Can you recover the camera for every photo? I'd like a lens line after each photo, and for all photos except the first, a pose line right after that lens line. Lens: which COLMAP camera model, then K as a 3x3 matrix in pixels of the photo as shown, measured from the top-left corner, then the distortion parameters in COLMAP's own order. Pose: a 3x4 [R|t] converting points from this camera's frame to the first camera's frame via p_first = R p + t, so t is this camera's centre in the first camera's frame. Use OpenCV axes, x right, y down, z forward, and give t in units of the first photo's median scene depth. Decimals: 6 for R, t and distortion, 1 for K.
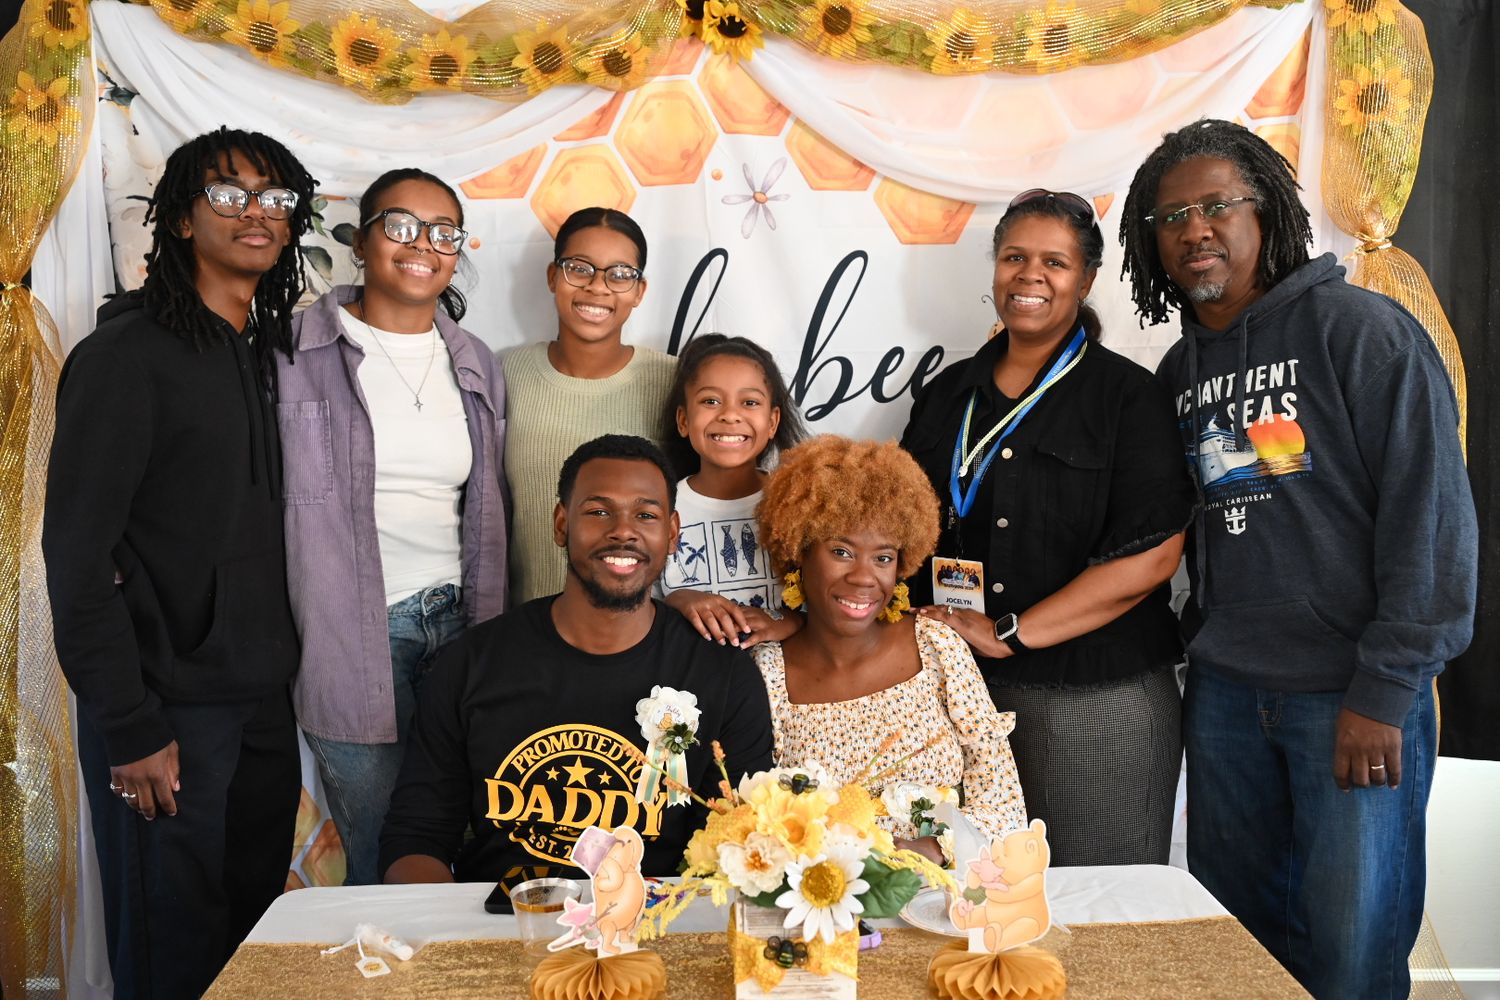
lens RADIAL K [[1483.9, 0, 741.2], [0, 1483.9, 497.1], [0, 0, 1]] dist [0.026444, 0.000000]
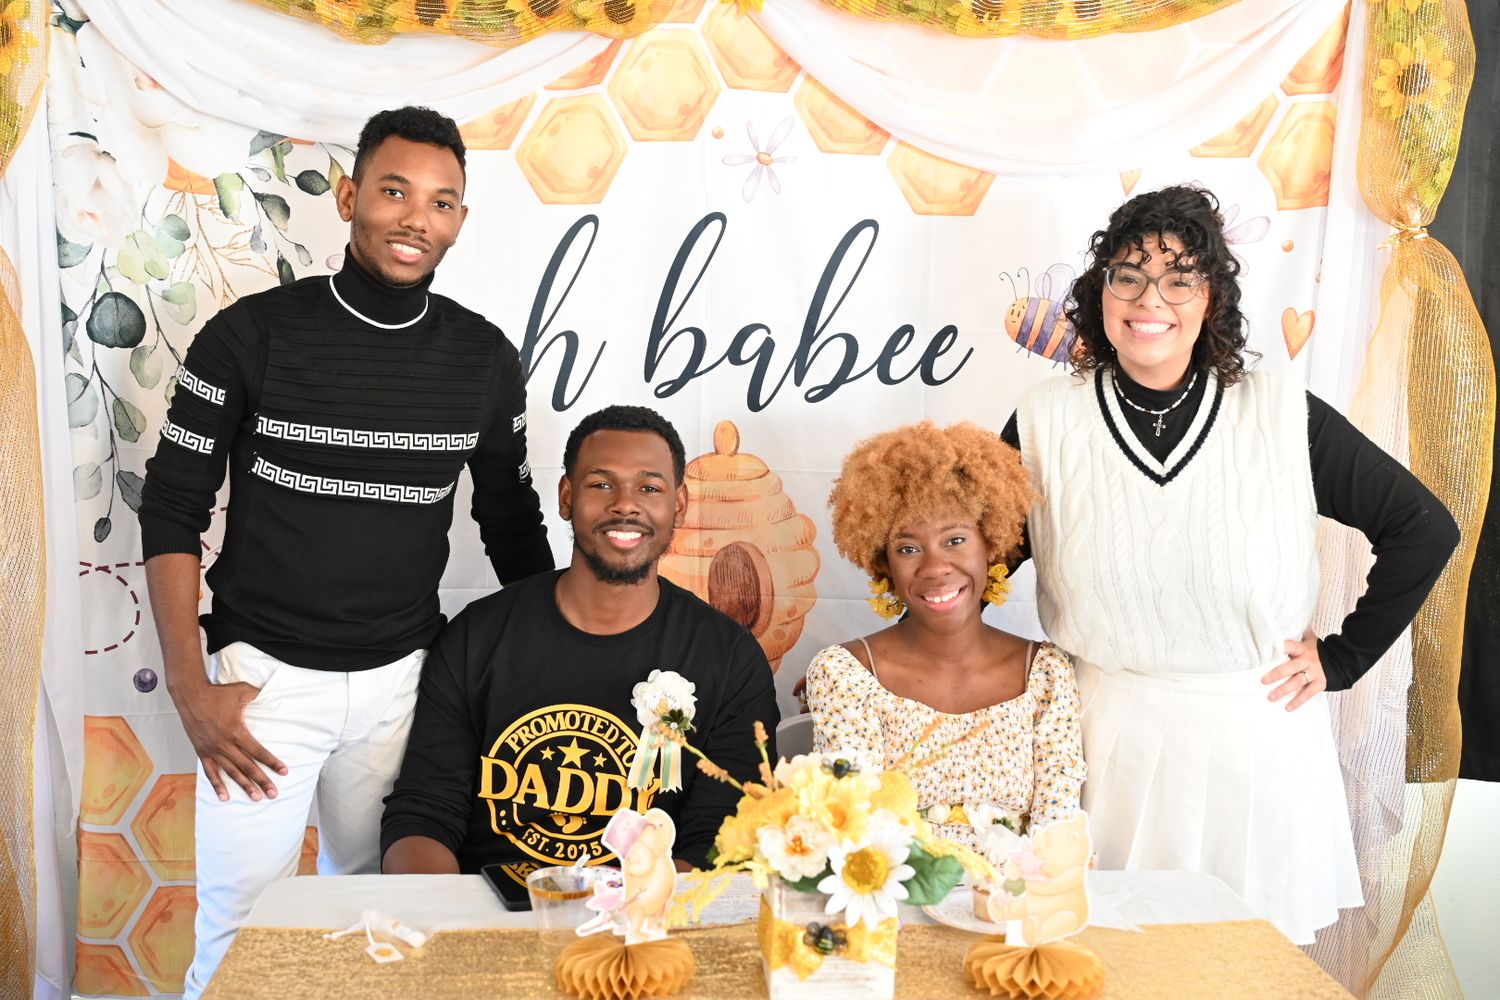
lens RADIAL K [[1752.8, 0, 706.7], [0, 1752.8, 501.7], [0, 0, 1]] dist [0.001769, 0.000000]
pose [[0.998580, 0.028636, 0.044924, -0.103322], [-0.028646, 0.999590, -0.000408, 0.021010], [-0.044917, -0.000879, 0.998990, -0.139768]]
